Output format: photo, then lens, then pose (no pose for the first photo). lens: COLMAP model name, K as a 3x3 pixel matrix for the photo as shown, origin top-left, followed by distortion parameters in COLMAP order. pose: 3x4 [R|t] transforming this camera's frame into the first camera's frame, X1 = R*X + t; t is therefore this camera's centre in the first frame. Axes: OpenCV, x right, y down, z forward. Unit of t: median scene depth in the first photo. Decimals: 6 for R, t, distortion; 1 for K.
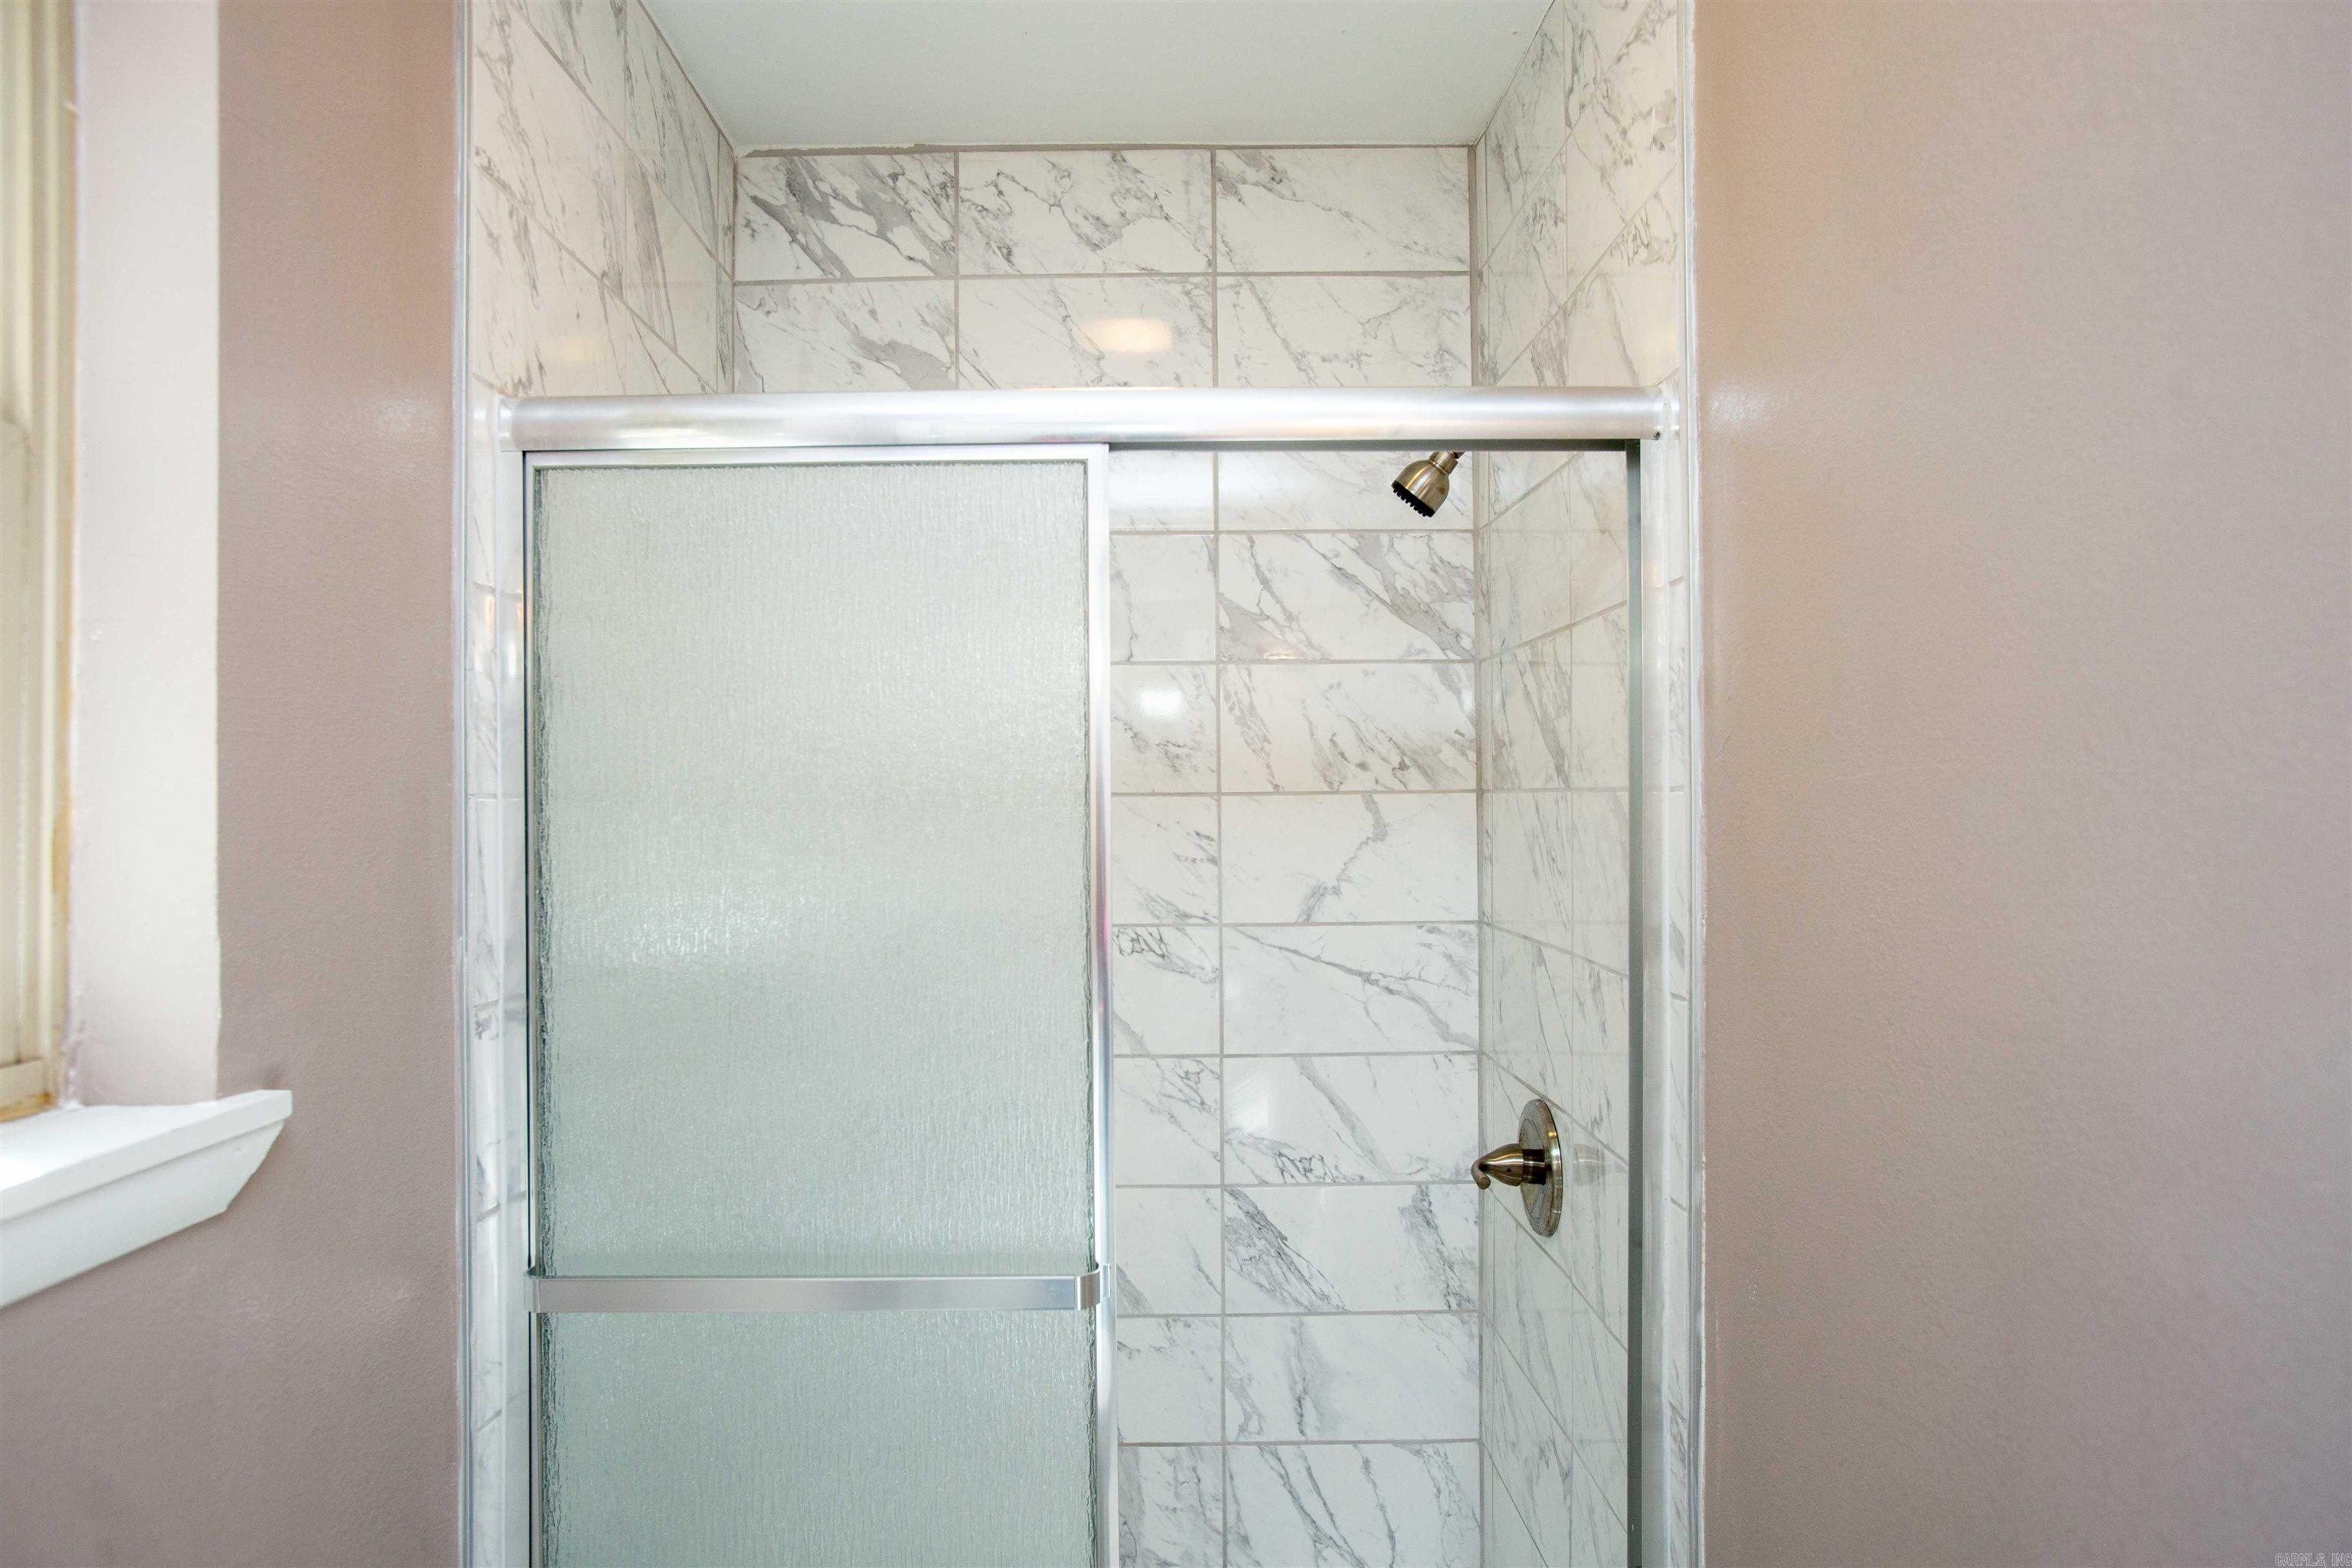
lens RADIAL K [[1537.8, 0, 1163.5], [0, 1537.8, 790.5], [0, 0, 1]] dist [-0.034600, 0.002349]
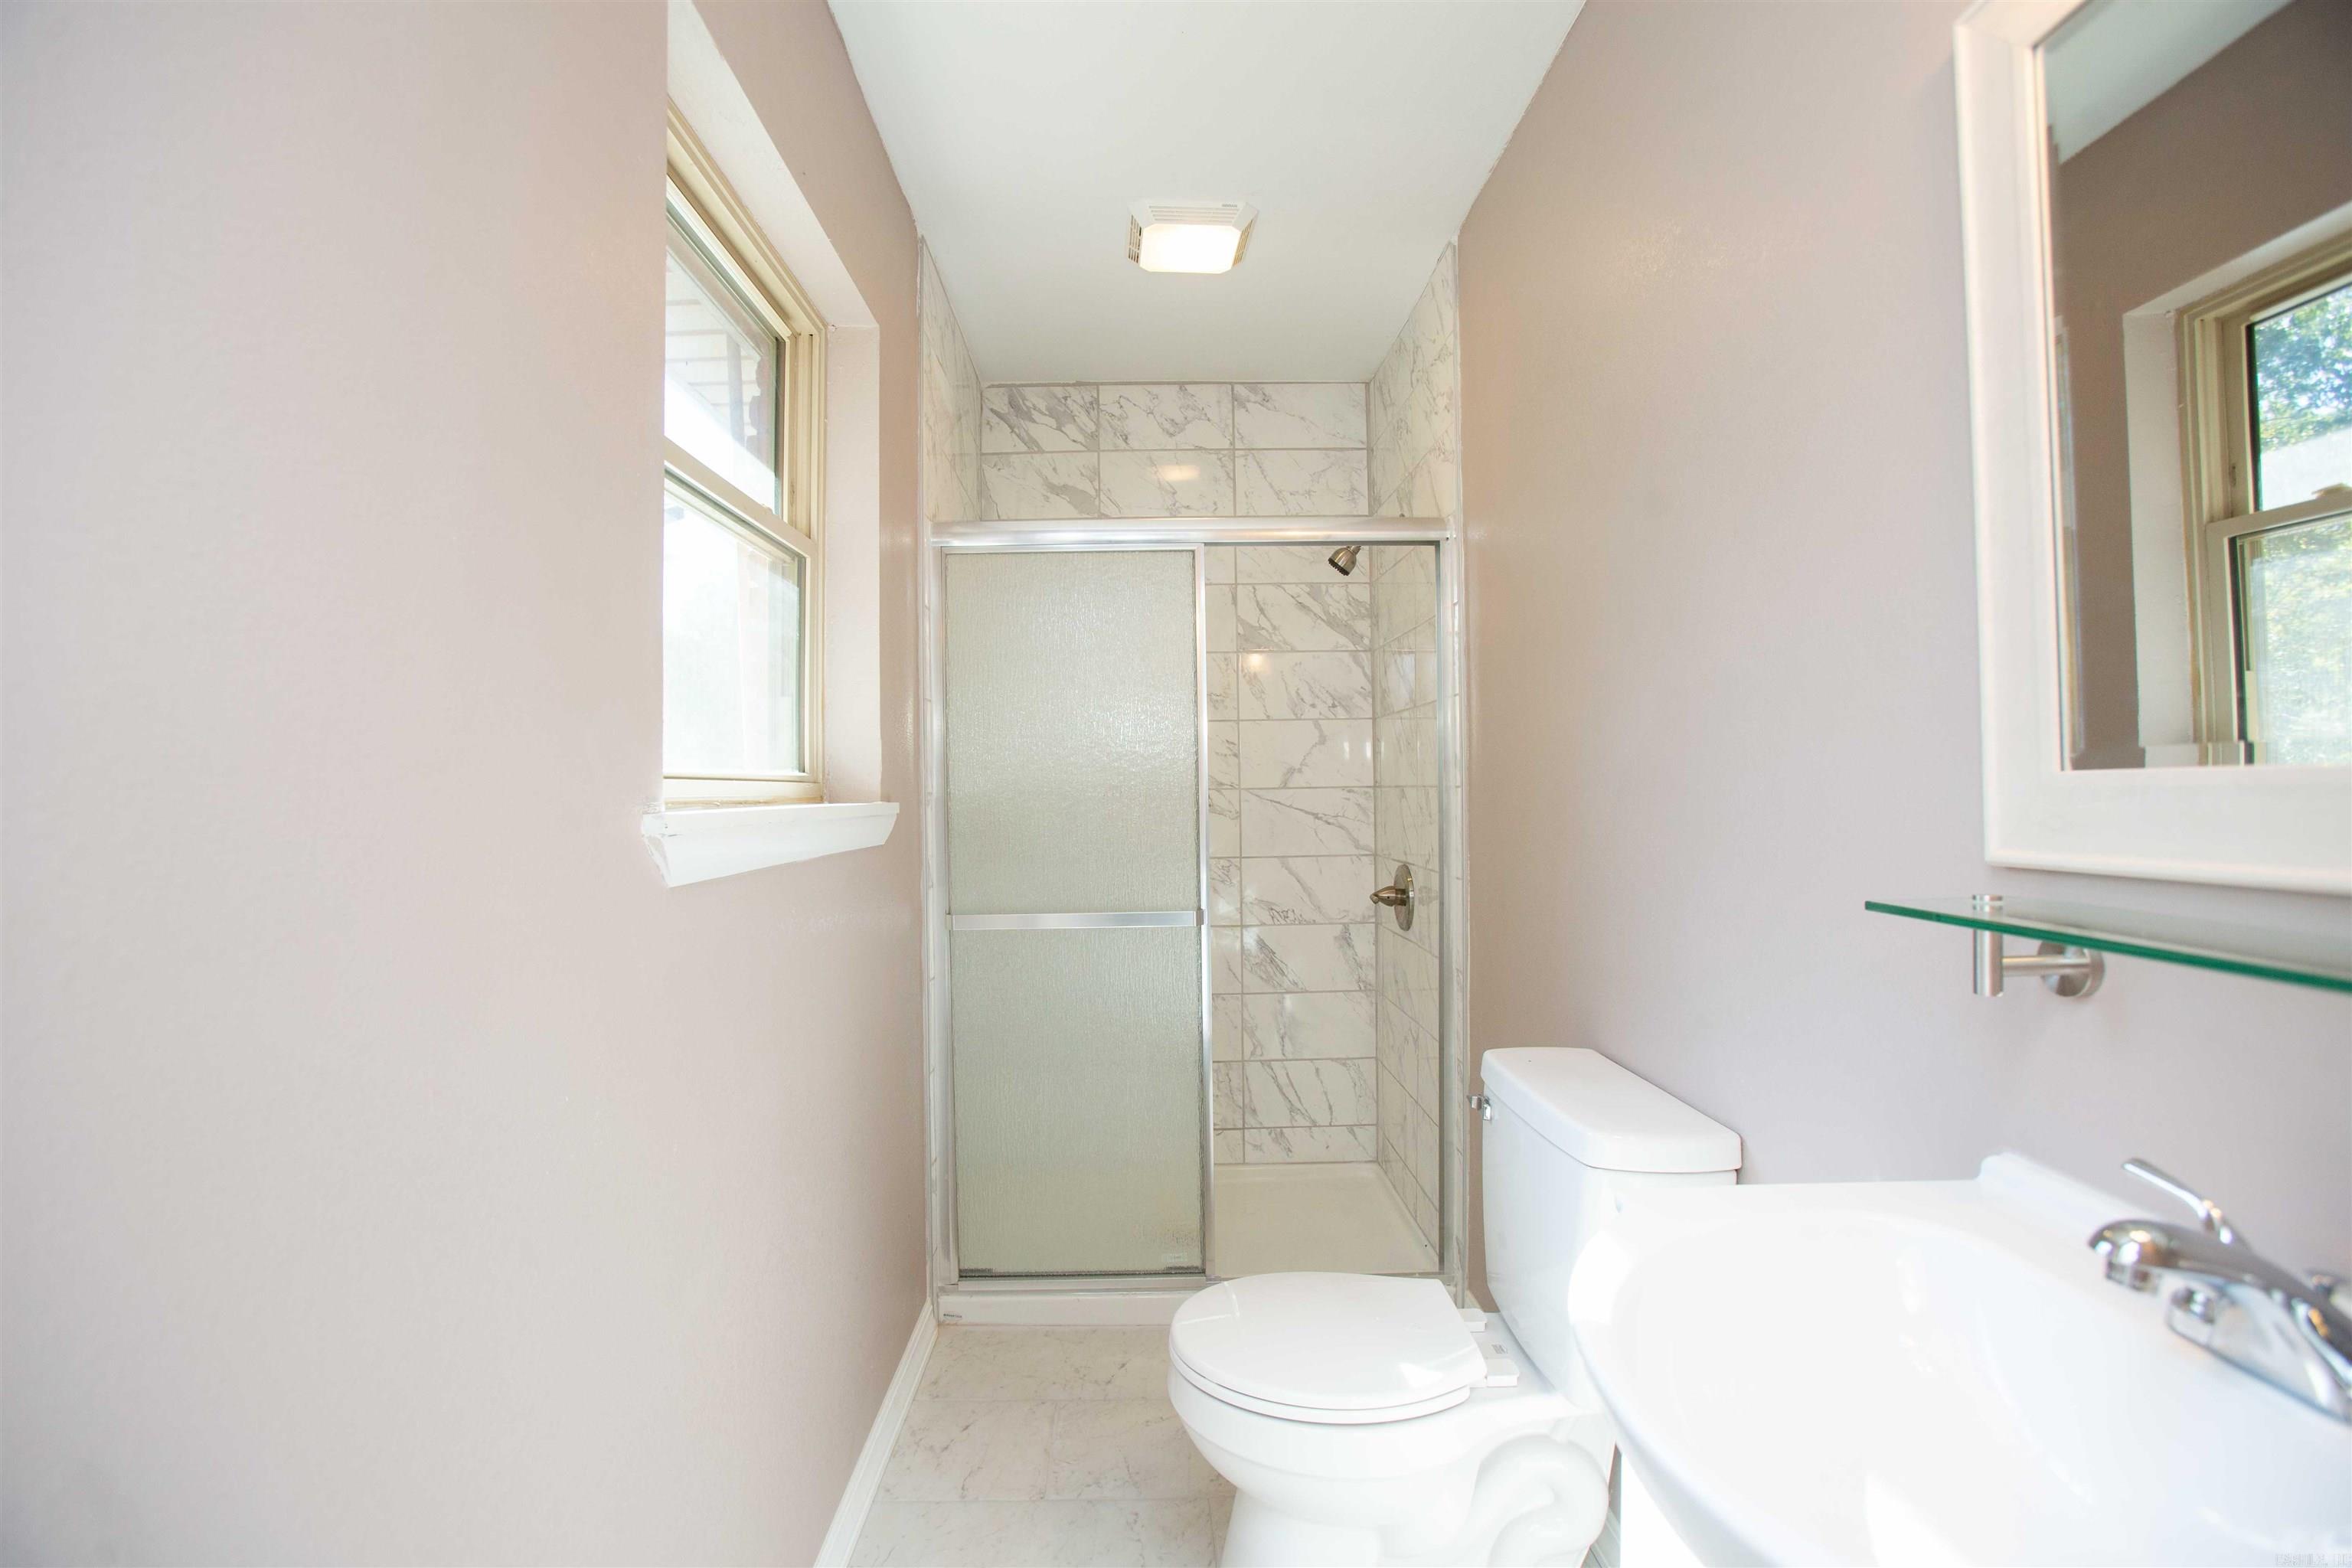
lens RADIAL K [[1096.3, 0, 1180.9], [0, 1096.3, 777.2], [0, 0, 1]] dist [-0.068718, 0.024900]
pose [[0.999786, -0.006849, 0.019498, -0.062499], [0.006761, 0.999967, 0.004572, 0.065954], [-0.019529, -0.004439, 0.999799, -0.362265]]
